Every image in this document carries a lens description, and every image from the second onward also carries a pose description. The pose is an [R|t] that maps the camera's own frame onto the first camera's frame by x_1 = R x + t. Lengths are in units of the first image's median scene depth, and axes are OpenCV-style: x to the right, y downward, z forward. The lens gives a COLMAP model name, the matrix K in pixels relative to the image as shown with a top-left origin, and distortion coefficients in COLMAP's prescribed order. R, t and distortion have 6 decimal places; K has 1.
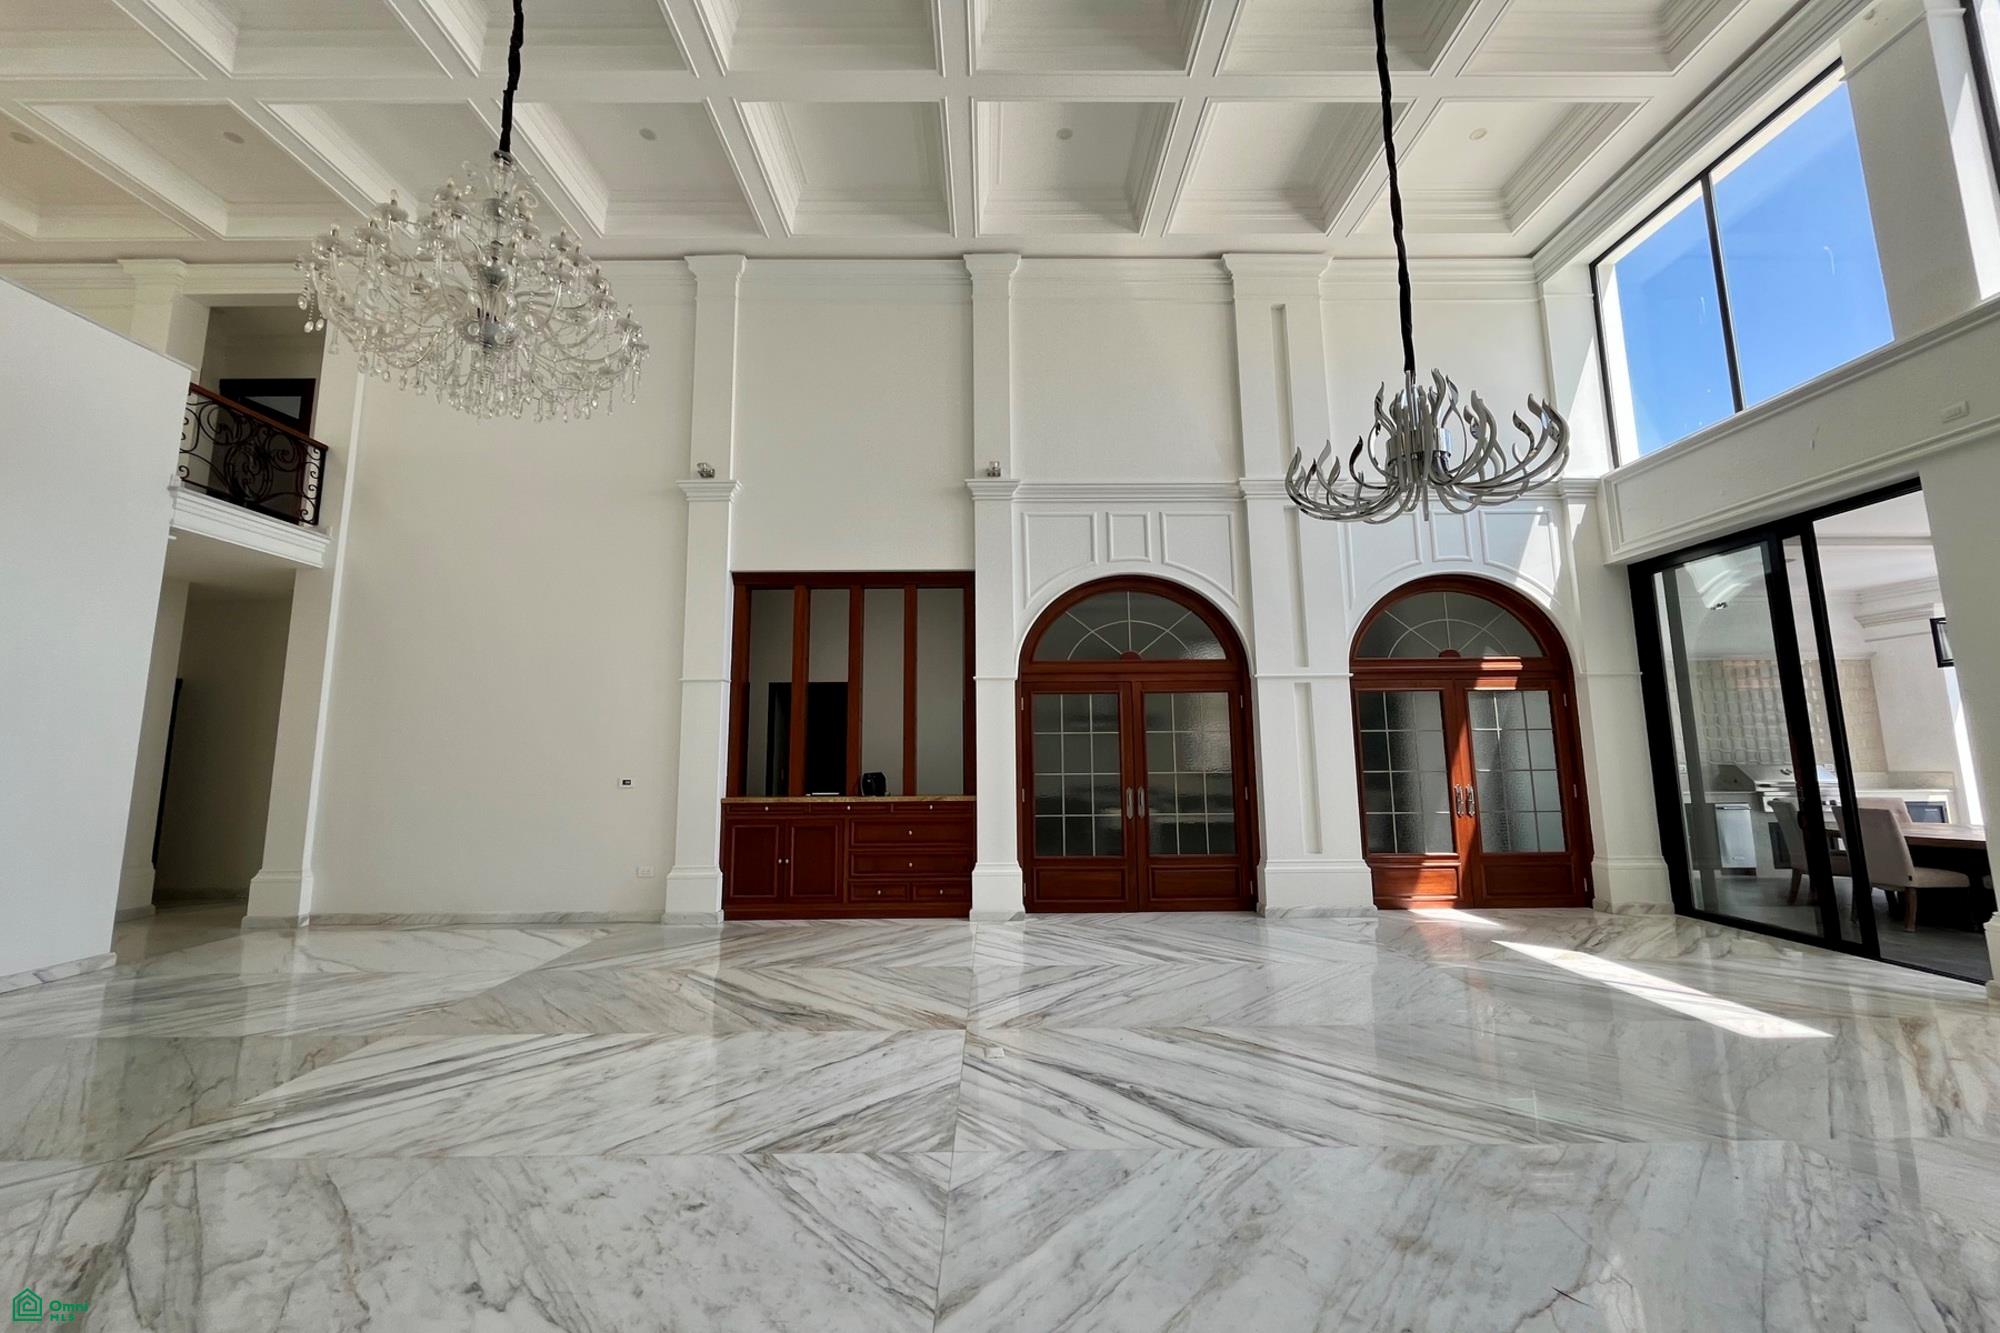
lens RADIAL K [[814.8, 0, 995.4], [0, 814.8, 631.4], [0, 0, 1]] dist [-0.001481, 0.000599]
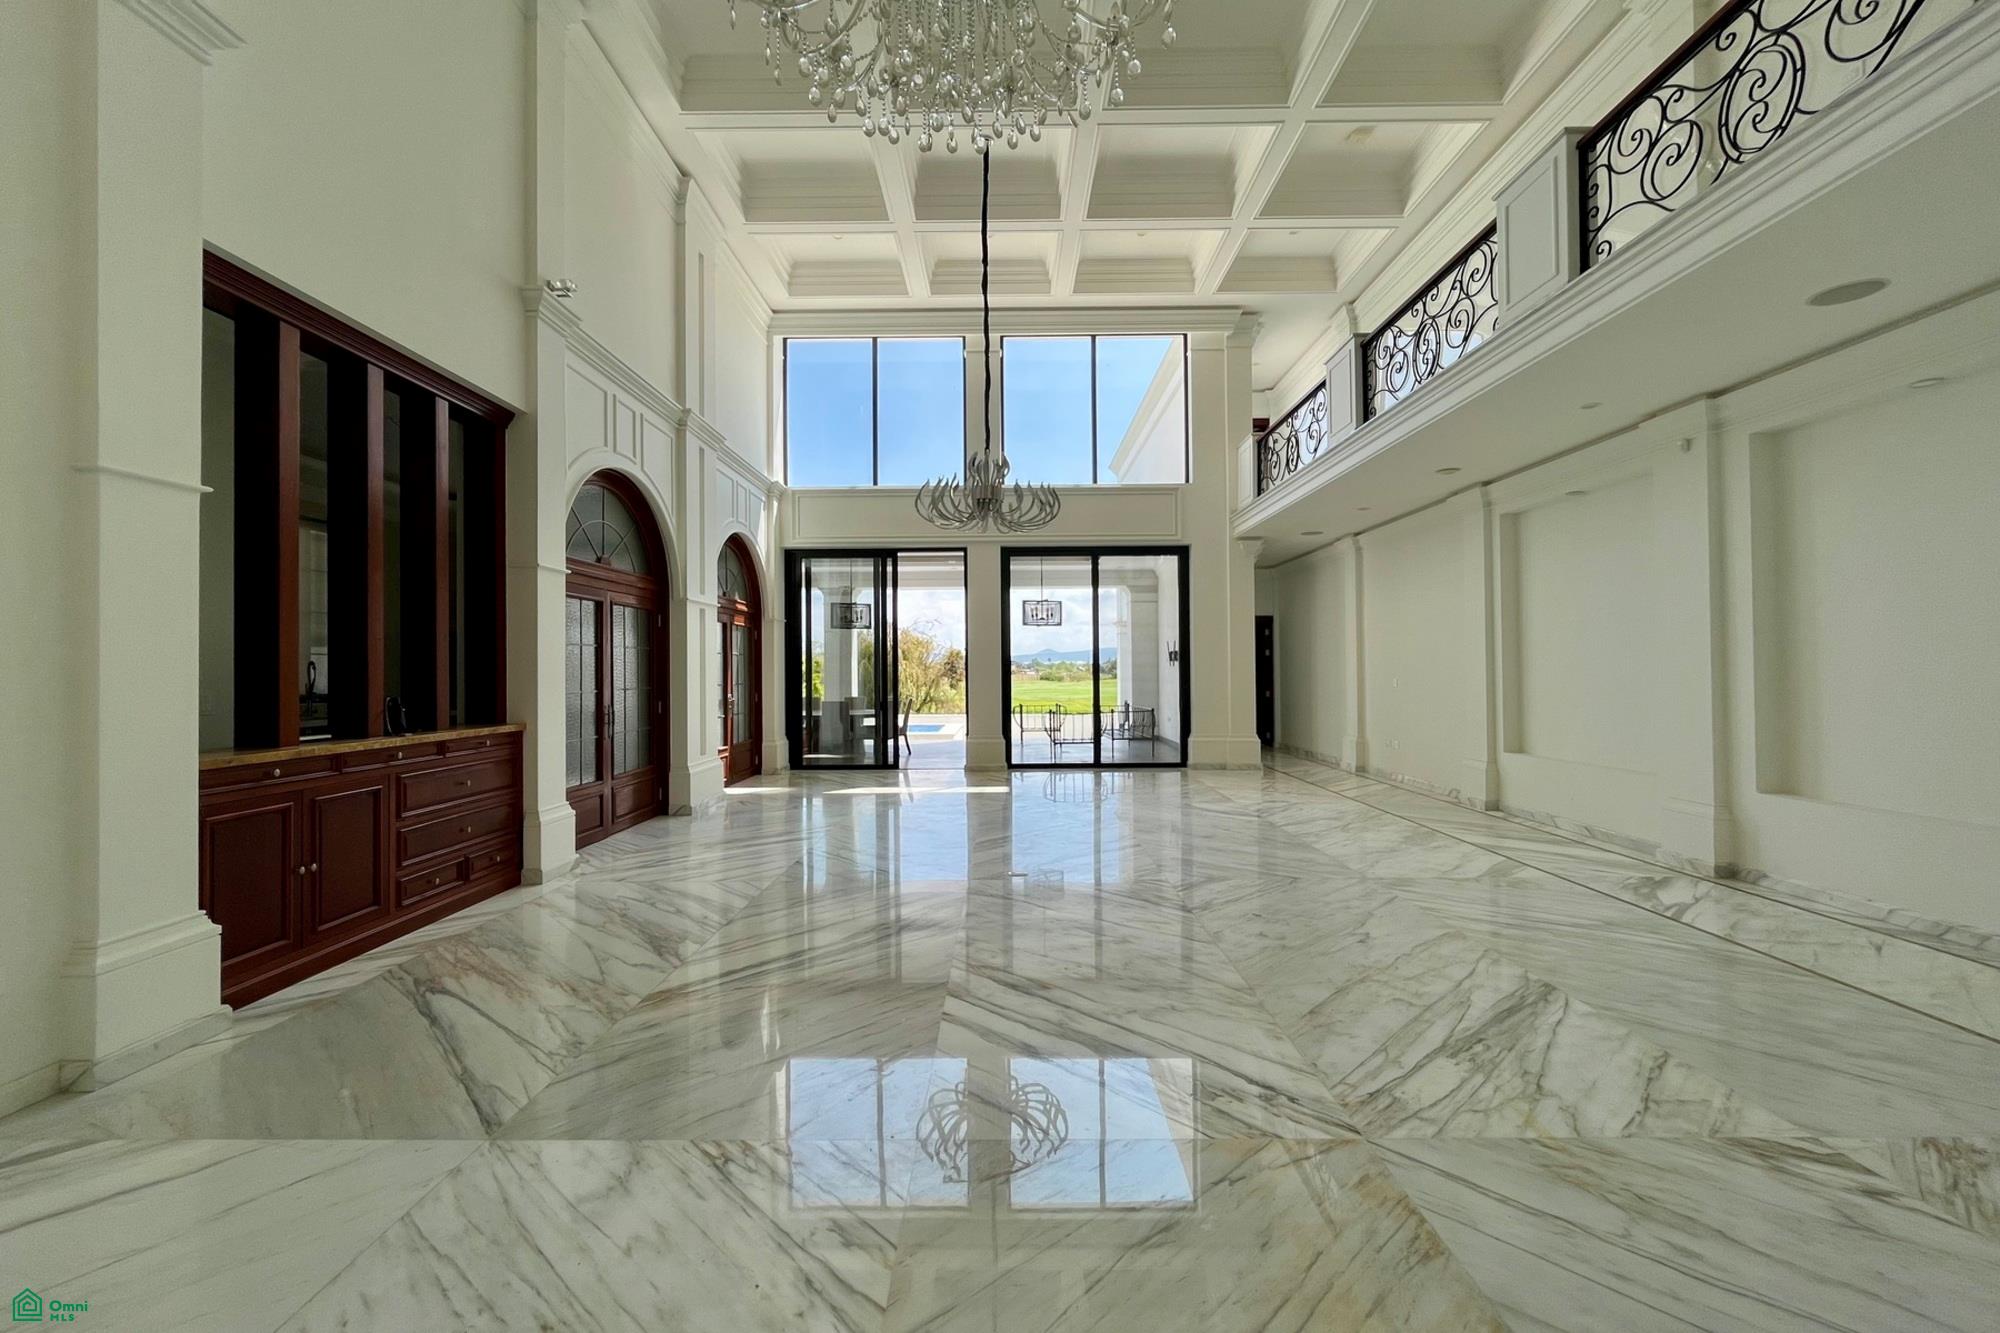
lens RADIAL K [[814.8, 0, 988.9], [0, 814.8, 666.1], [0, 0, 1]] dist [-0.001481, 0.000599]
pose [[0.016754, 0.013002, 0.999775, -1.654957], [-0.153013, 0.988171, -0.010287, 0.203405], [-0.988082, -0.152806, 0.018546, 1.237018]]
